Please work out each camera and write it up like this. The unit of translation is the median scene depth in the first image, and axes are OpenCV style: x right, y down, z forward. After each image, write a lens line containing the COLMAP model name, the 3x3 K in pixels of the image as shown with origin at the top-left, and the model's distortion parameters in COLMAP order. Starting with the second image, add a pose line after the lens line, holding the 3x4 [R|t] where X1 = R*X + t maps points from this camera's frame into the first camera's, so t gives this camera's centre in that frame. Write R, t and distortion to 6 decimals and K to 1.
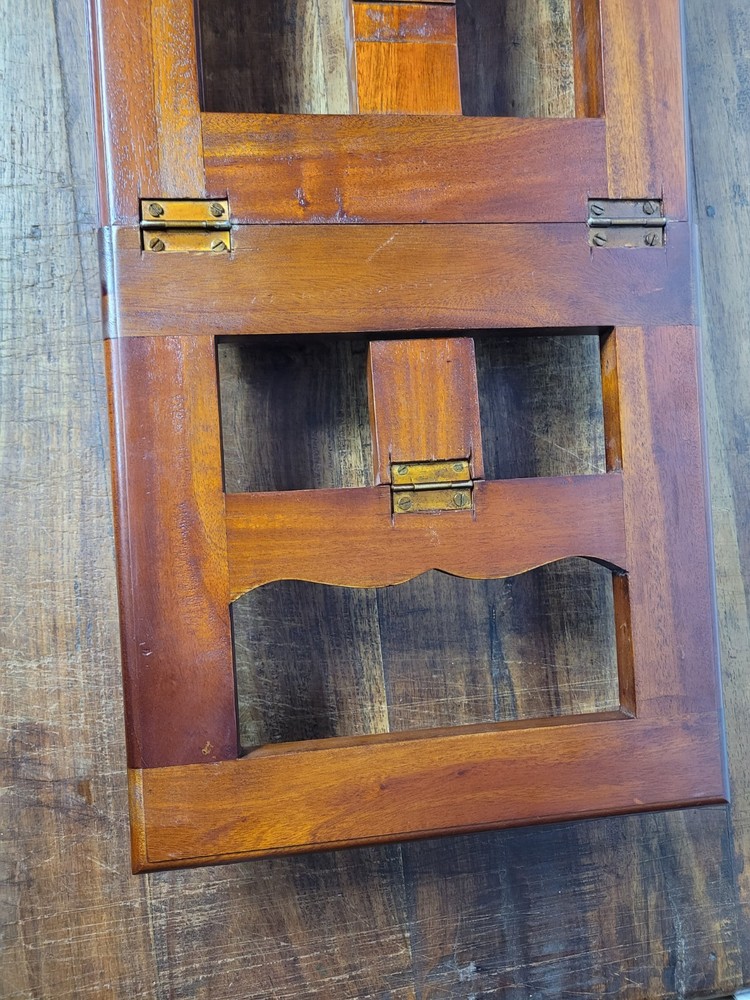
lens RADIAL K [[770.7, 0, 375.7], [0, 770.7, 513.4], [0, 0, 1]] dist [0.031856, -0.026919]
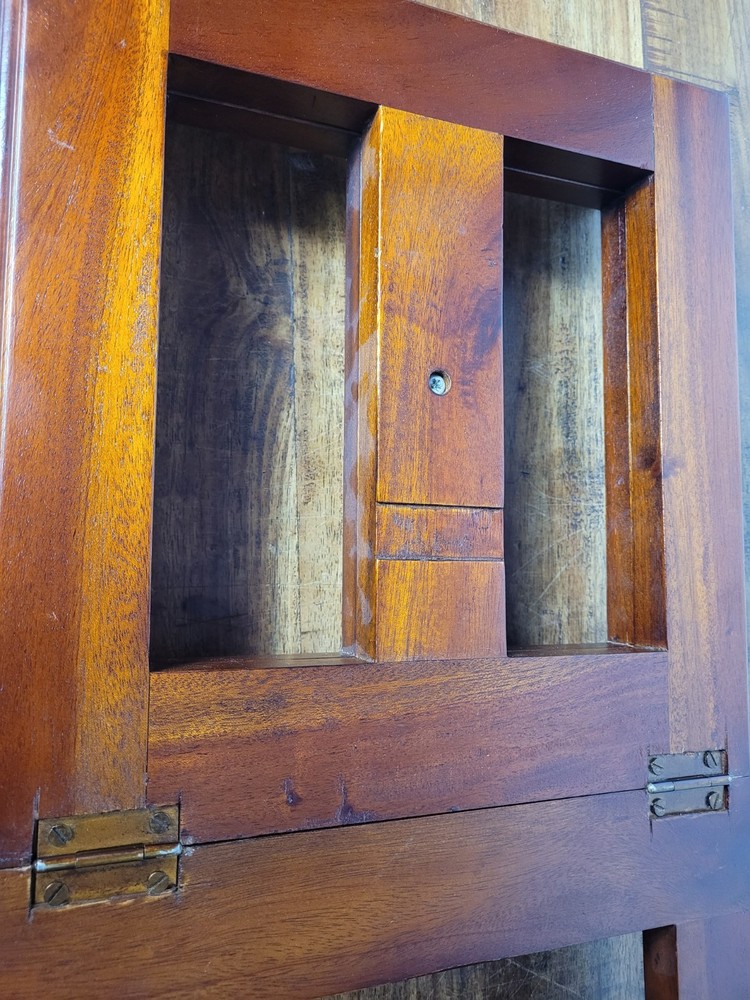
lens RADIAL K [[777.0, 0, 375.0], [0, 777.0, 500.0], [0, 0, 1]] dist [0.016840, -0.017210]
pose [[0.968433, 0.080131, 0.236045, -0.179154], [-0.054525, 0.992088, -0.113087, -0.513279], [-0.243239, 0.096646, 0.965139, 0.266940]]
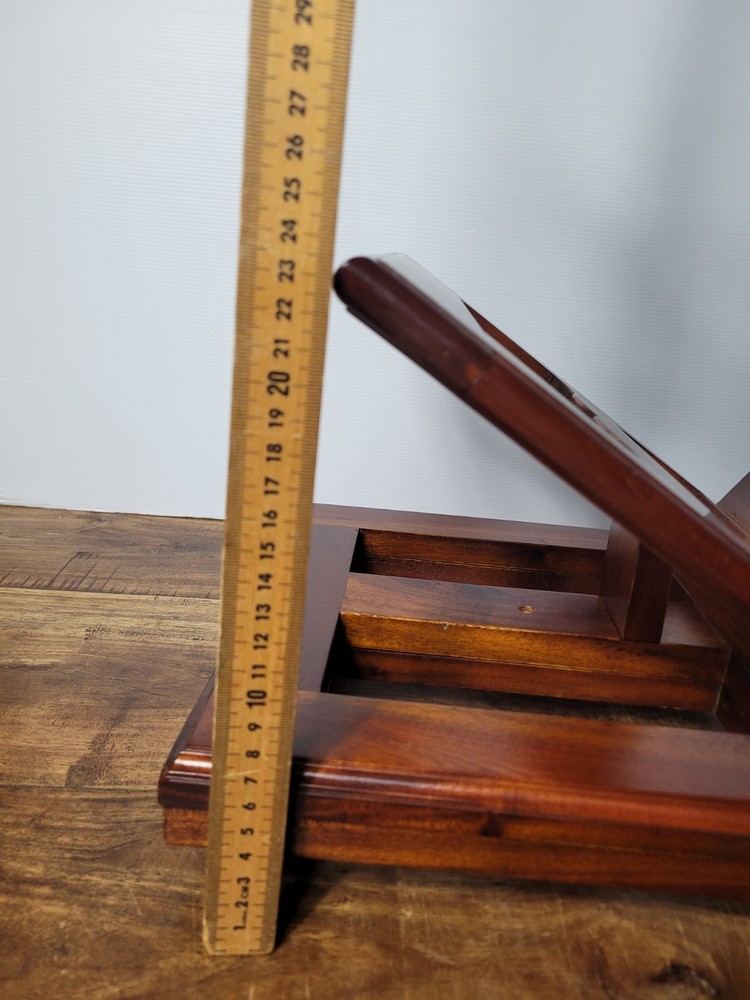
lens RADIAL K [[764.6, 0, 389.5], [0, 764.6, 501.7], [0, 0, 1]] dist [0.039175, -0.030363]
pose [[0.064865, -0.440855, 0.895231, -0.699355], [0.995581, 0.089635, -0.027996, -0.608665], [-0.067902, 0.893091, 0.444721, 0.358110]]
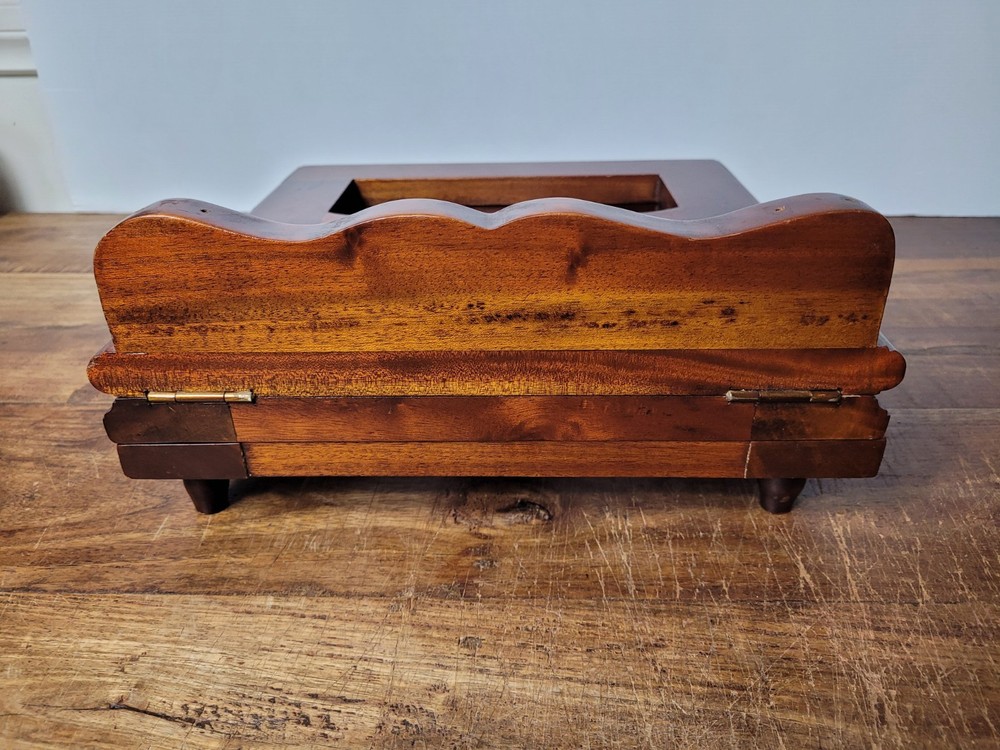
lens RADIAL K [[777.0, 0, 500.0], [0, 777.0, 375.0], [0, 0, 1]] dist [0.016840, -0.017210]
pose [[0.130201, -0.587498, 0.798682, -0.829942], [0.990695, 0.044878, -0.128492, -0.259500], [0.039645, 0.807980, 0.587874, 0.424352]]
